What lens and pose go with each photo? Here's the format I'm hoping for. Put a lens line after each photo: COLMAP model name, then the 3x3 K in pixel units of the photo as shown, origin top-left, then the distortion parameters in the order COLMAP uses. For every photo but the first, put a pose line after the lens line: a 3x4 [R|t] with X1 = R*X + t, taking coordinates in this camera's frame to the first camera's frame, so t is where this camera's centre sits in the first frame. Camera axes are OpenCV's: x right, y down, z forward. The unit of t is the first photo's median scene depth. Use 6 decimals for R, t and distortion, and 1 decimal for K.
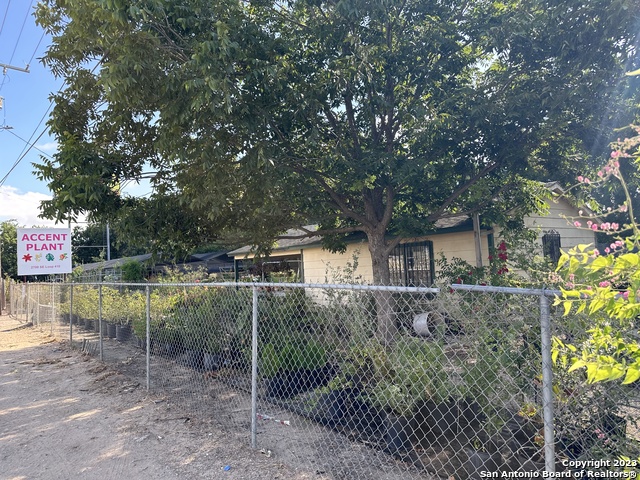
lens RADIAL K [[449.4, 0, 320.0], [0, 449.4, 240.0], [0, 0, 1]] dist [0.008946, 0.000642]
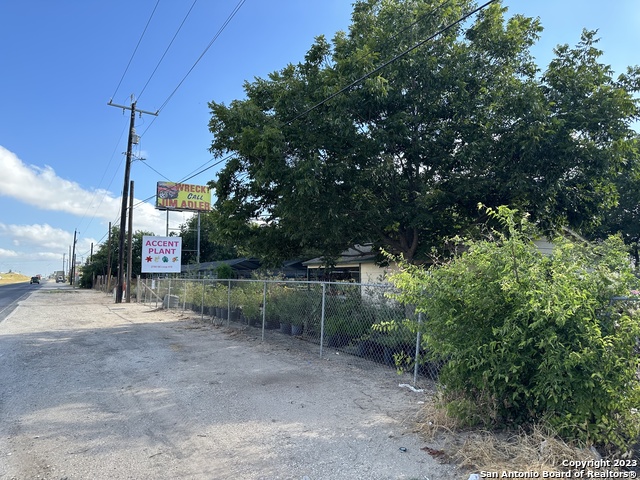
lens RADIAL K [[447.8, 0, 320.0], [0, 447.8, 240.0], [0, 0, 1]] dist [0.140344, 0.000193]
pose [[0.987199, 0.040505, -0.154262, 0.042549], [-0.044035, 0.998839, -0.019535, -0.015991], [0.153292, 0.026078, 0.987837, -0.309480]]
